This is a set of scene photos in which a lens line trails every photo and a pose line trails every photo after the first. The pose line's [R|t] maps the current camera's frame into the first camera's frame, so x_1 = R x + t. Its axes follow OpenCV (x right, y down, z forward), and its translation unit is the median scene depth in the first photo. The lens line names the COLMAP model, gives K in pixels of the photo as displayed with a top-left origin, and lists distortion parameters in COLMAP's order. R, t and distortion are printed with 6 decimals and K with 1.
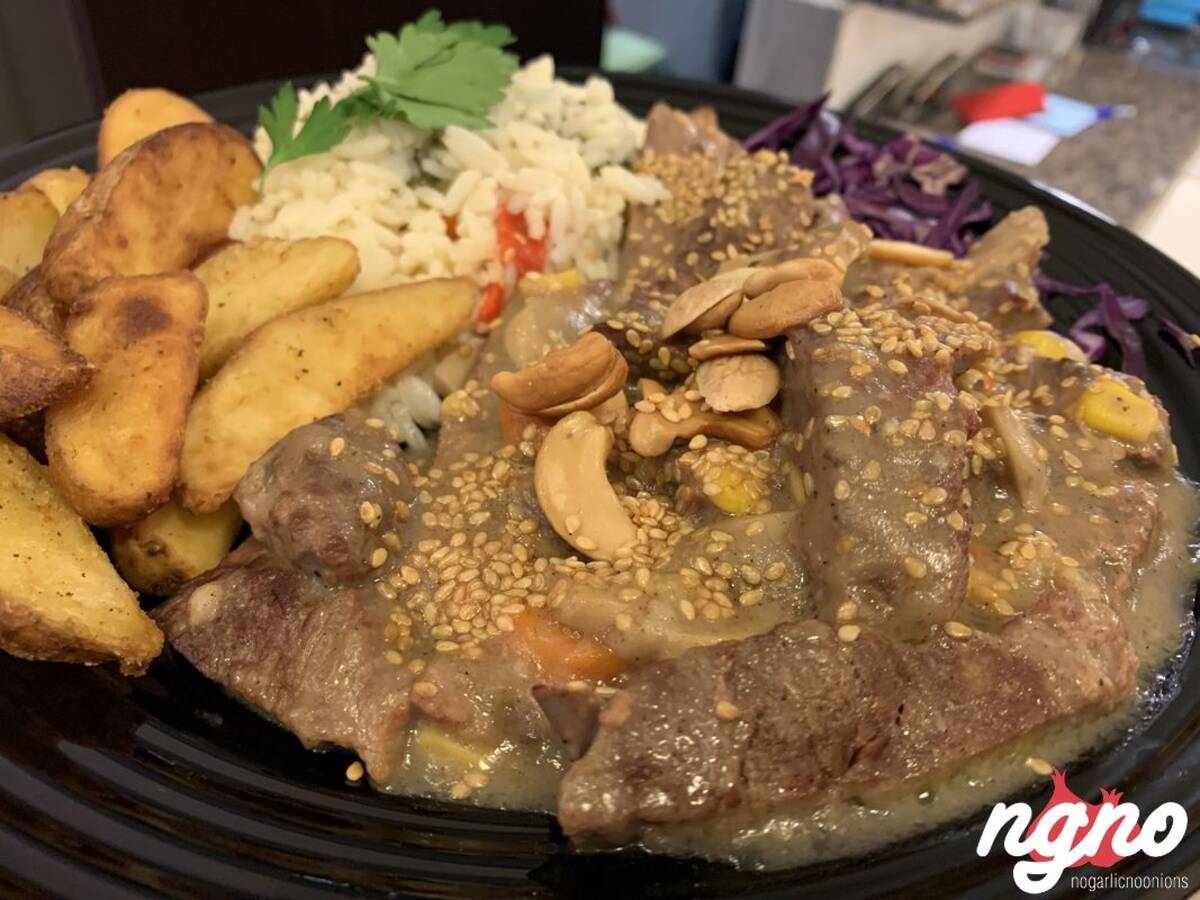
lens RADIAL K [[932.7, 0, 596.1], [0, 932.7, 452.5], [0, 0, 1]] dist [0.049894, -0.066884]
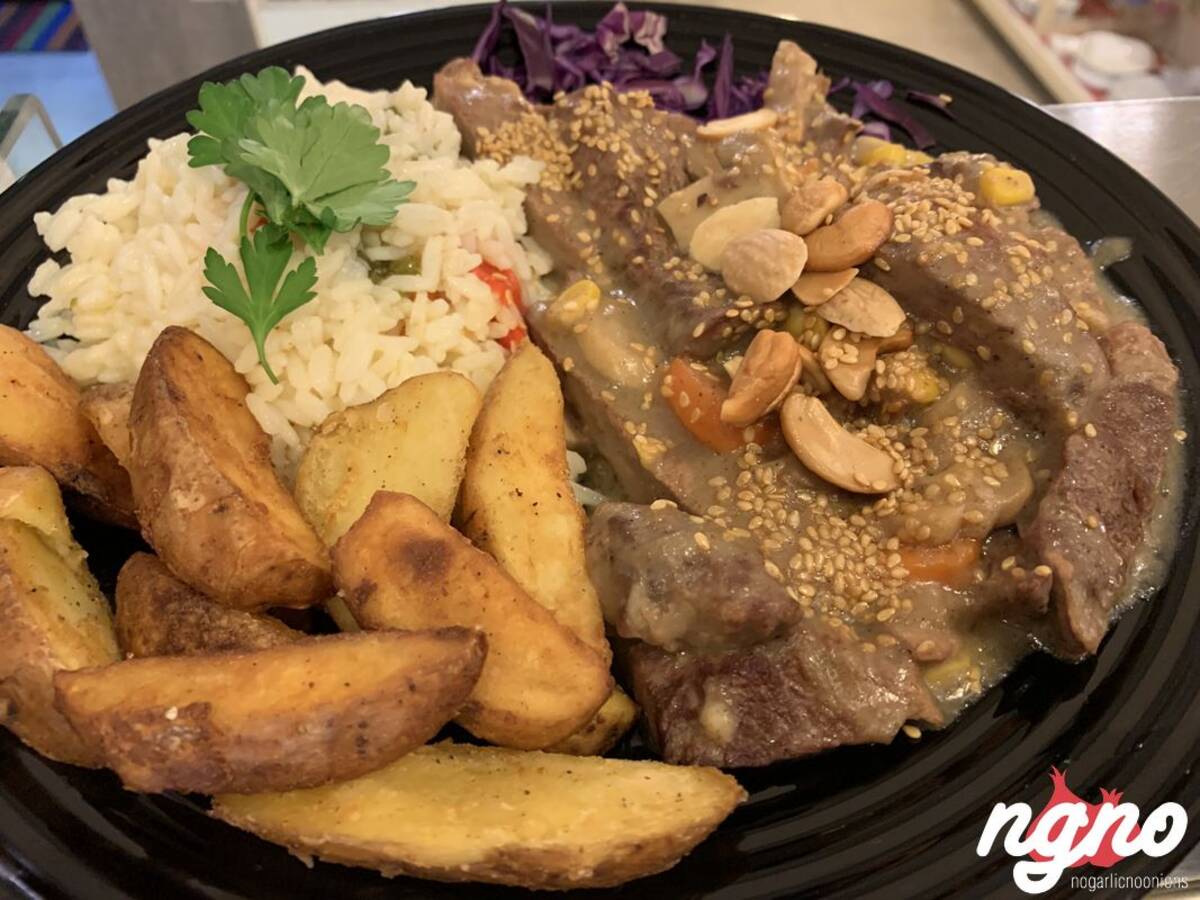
lens RADIAL K [[932.7, 0, 596.2], [0, 932.7, 445.5], [0, 0, 1]] dist [0.049894, -0.066884]
pose [[0.727398, -0.557032, 0.400758, -0.731692], [0.462234, 0.829376, 0.313807, -0.495946], [-0.507179, -0.043019, 0.860766, 0.110337]]
